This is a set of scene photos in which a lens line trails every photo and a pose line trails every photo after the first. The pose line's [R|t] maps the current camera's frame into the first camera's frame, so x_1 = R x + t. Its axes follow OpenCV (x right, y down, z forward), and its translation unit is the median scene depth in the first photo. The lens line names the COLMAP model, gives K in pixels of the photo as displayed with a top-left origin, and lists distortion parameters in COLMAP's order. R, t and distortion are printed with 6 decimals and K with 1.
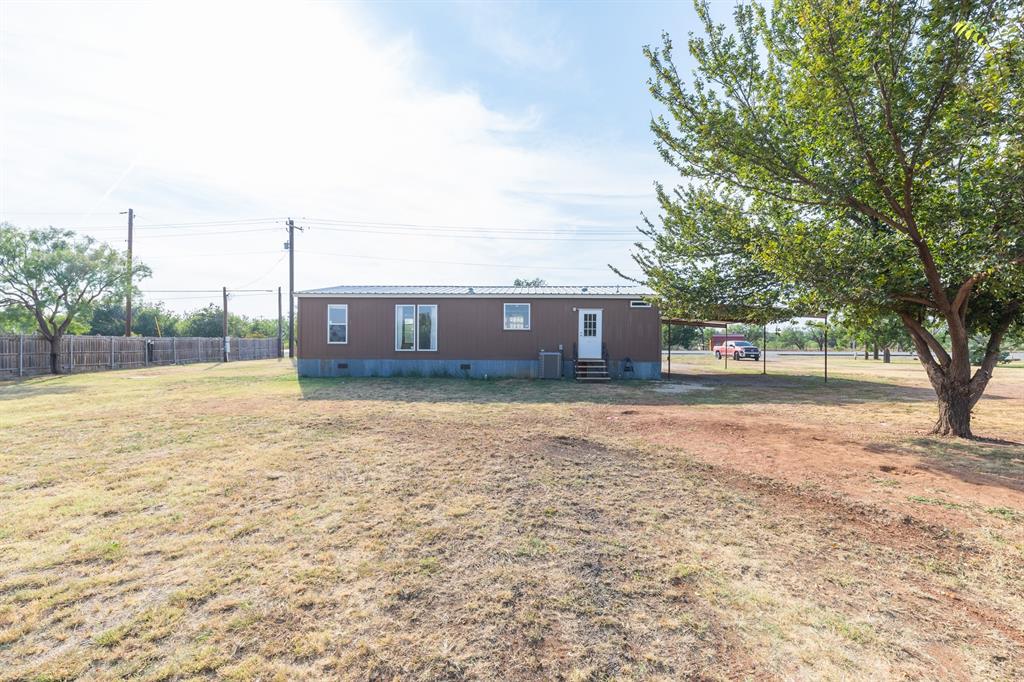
lens RADIAL K [[463.7, 0, 507.9], [0, 463.7, 342.3], [0, 0, 1]] dist [0.007752, -0.000092]
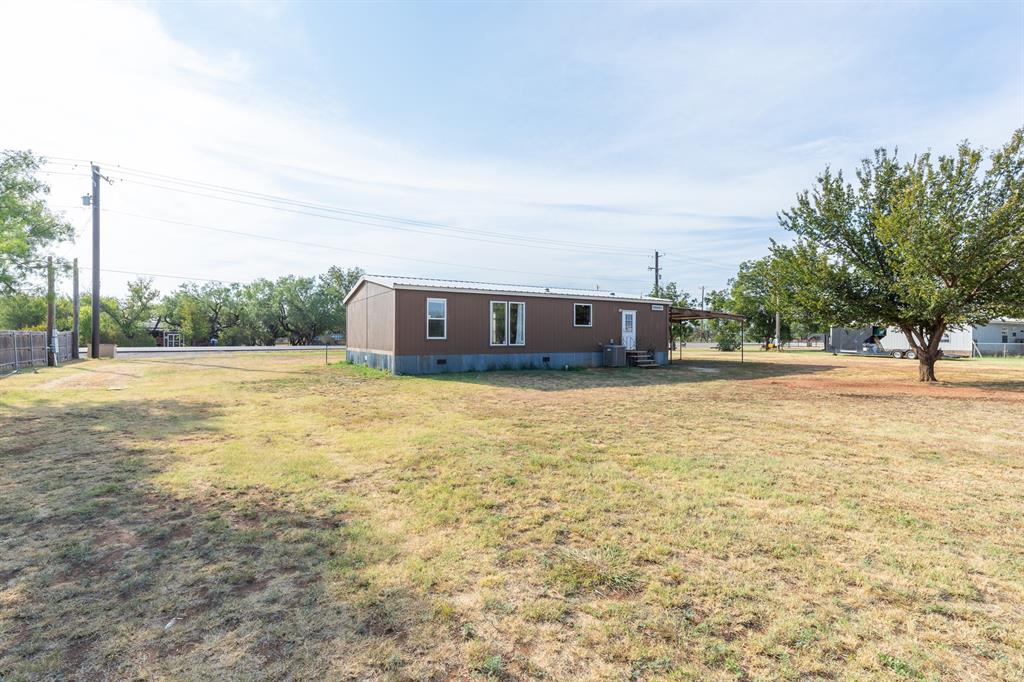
lens RADIAL K [[485.2, 0, 512.0], [0, 485.2, 341.0], [0, 0, 1]] dist [-0.000969, -0.000096]
pose [[0.841322, -0.007081, 0.540488, -0.782770], [0.001130, 0.999935, 0.011341, -0.003945], [-0.540533, -0.008931, 0.841275, 0.070361]]
